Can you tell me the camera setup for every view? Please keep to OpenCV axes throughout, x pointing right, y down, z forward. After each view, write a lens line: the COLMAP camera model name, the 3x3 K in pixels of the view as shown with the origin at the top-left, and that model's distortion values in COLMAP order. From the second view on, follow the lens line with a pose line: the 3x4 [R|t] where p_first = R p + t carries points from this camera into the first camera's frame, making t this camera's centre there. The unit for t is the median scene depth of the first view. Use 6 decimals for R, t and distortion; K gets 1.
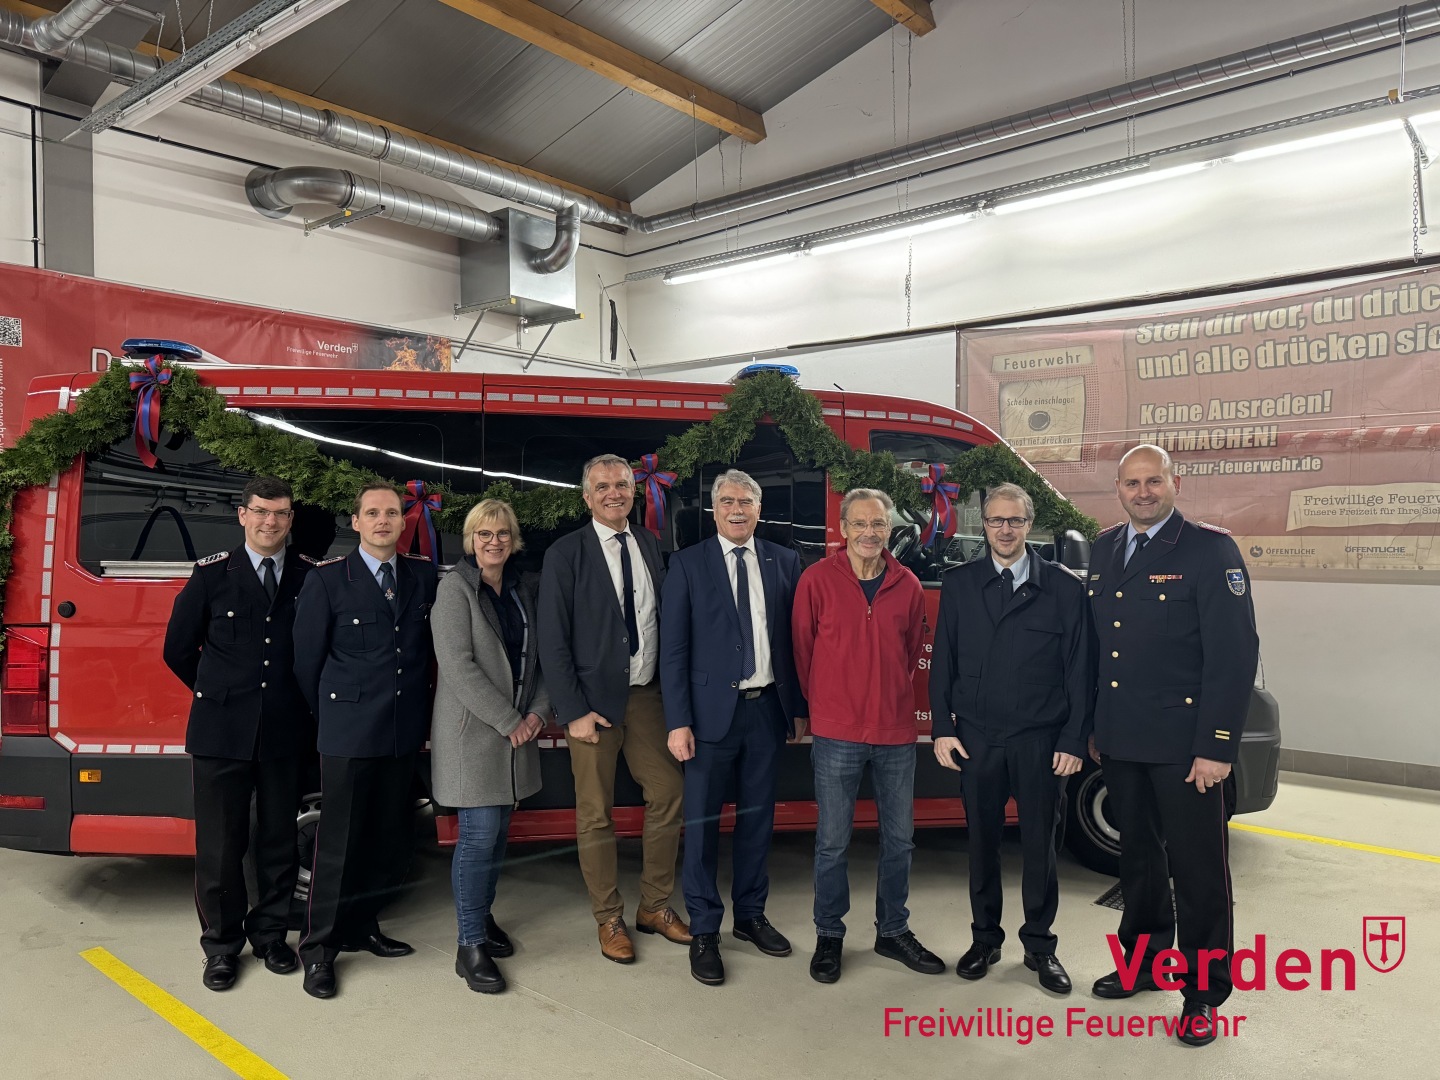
lens RADIAL K [[1011.2, 0, 721.2], [0, 1011.2, 543.8], [0, 0, 1]] dist [0.014676, -0.019444]
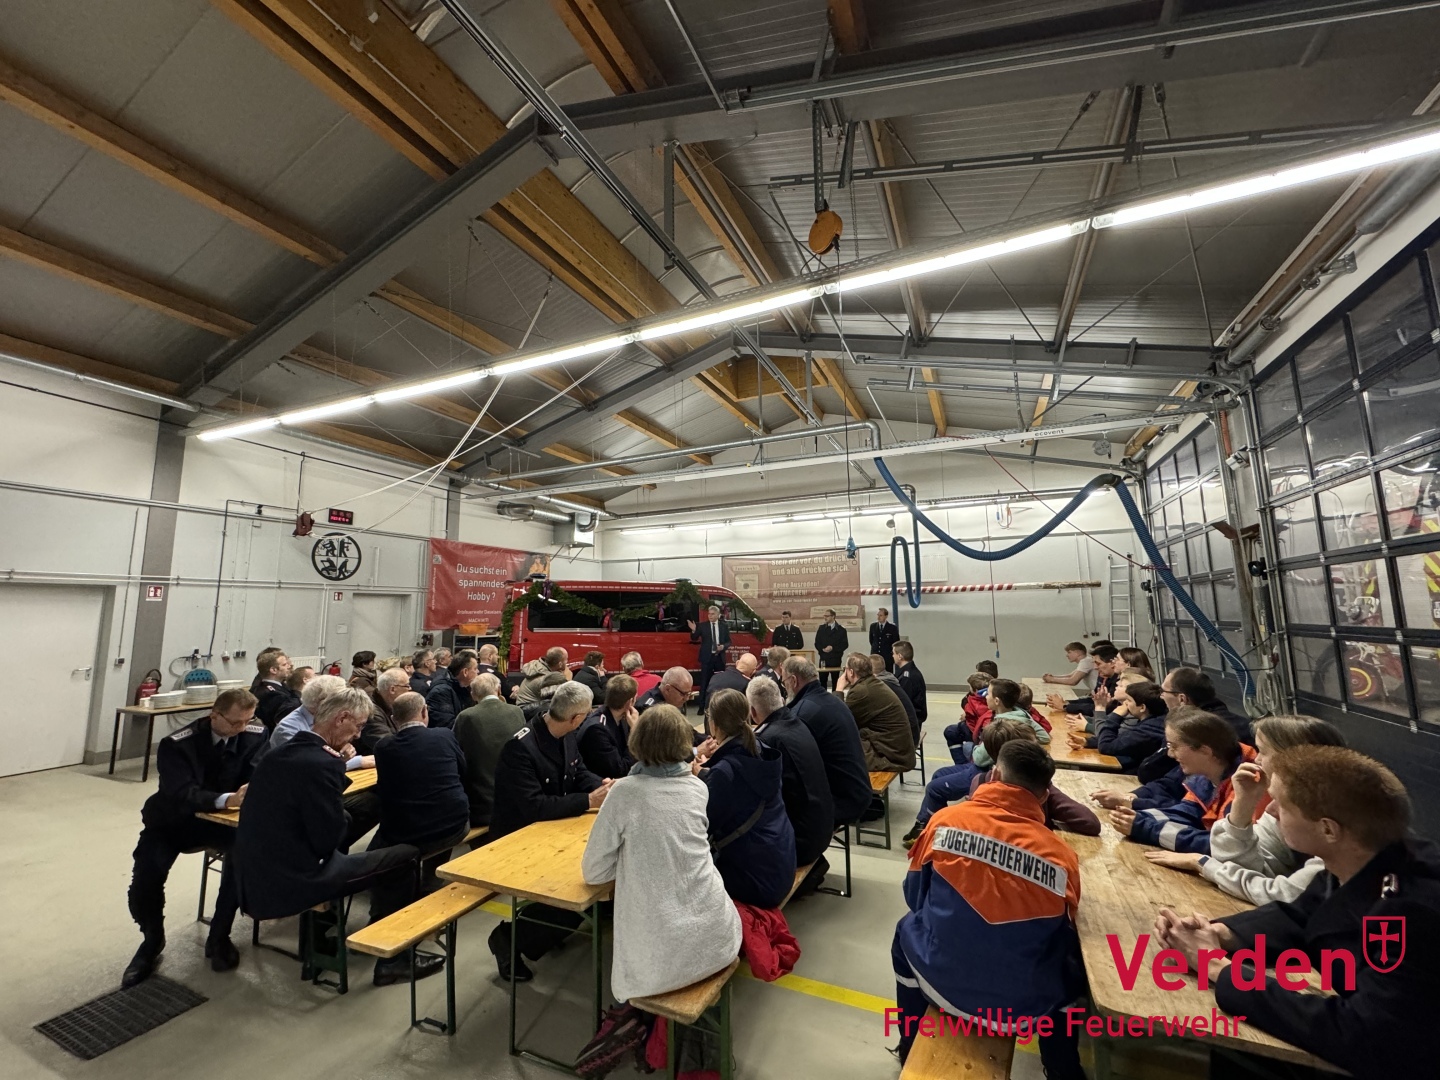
lens RADIAL K [[580.7, 0, 713.1], [0, 580.7, 542.6], [0, 0, 1]] dist [-0.001559, -0.000047]
pose [[0.967494, 0.021482, 0.251980, -0.276731], [0.015691, 0.989366, -0.144595, 0.013741], [-0.252407, 0.143849, 0.956869, -0.827724]]
